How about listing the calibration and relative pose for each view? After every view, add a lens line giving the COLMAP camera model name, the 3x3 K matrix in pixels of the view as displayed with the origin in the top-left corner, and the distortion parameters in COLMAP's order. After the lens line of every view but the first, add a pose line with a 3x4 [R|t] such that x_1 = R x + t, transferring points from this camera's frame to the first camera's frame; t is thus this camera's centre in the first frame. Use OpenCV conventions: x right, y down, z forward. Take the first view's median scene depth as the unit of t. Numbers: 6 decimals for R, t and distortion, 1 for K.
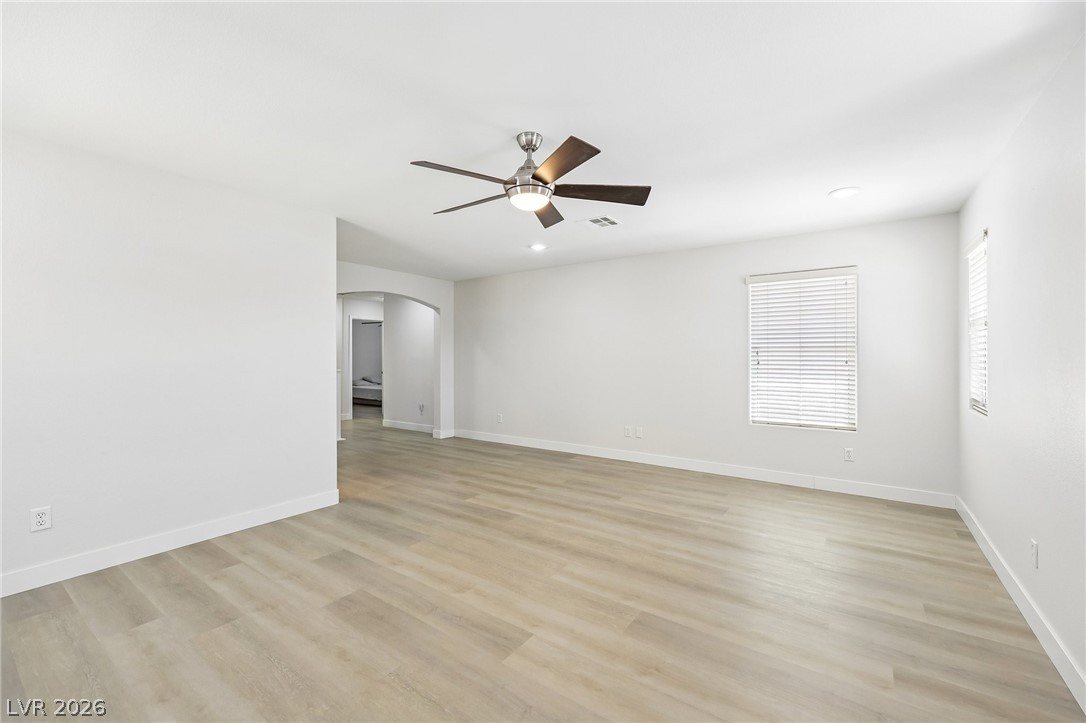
lens RADIAL K [[448.7, 0, 548.9], [0, 448.7, 355.4], [0, 0, 1]] dist [-0.002615, -0.000746]
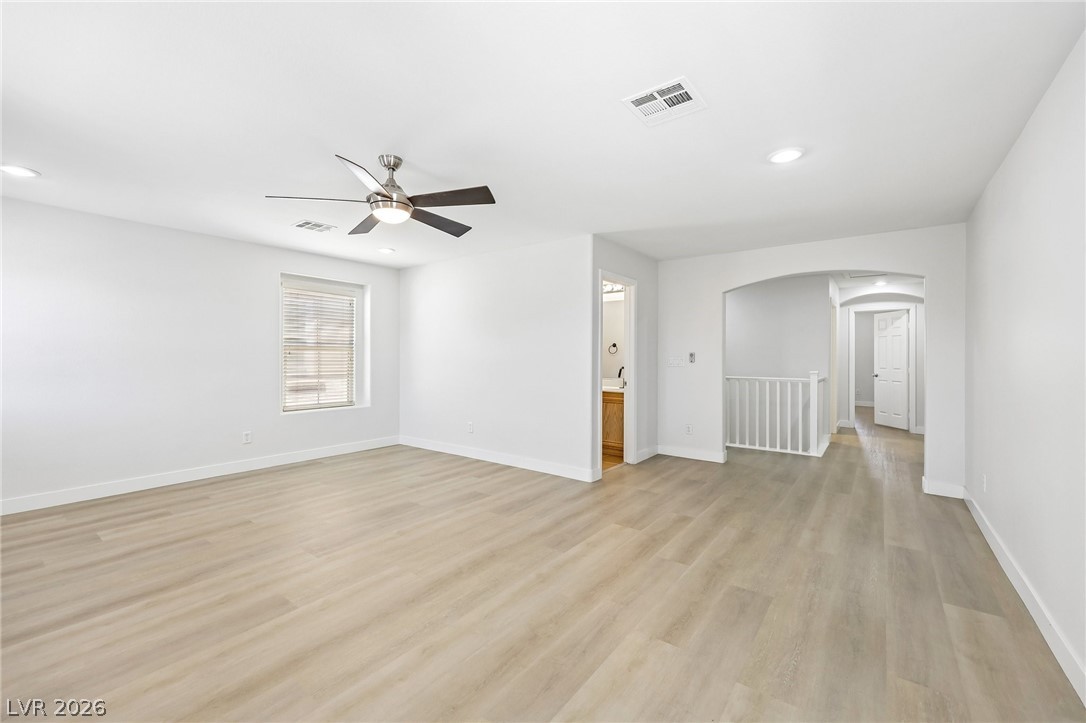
lens RADIAL K [[448.7, 0, 542.0], [0, 448.7, 359.0], [0, 0, 1]] dist [-0.002615, -0.000746]
pose [[-0.047690, 0.009291, -0.998819, 0.778648], [0.000438, 0.999957, 0.009281, 0.001862], [0.998862, 0.000005, -0.047692, 1.052884]]
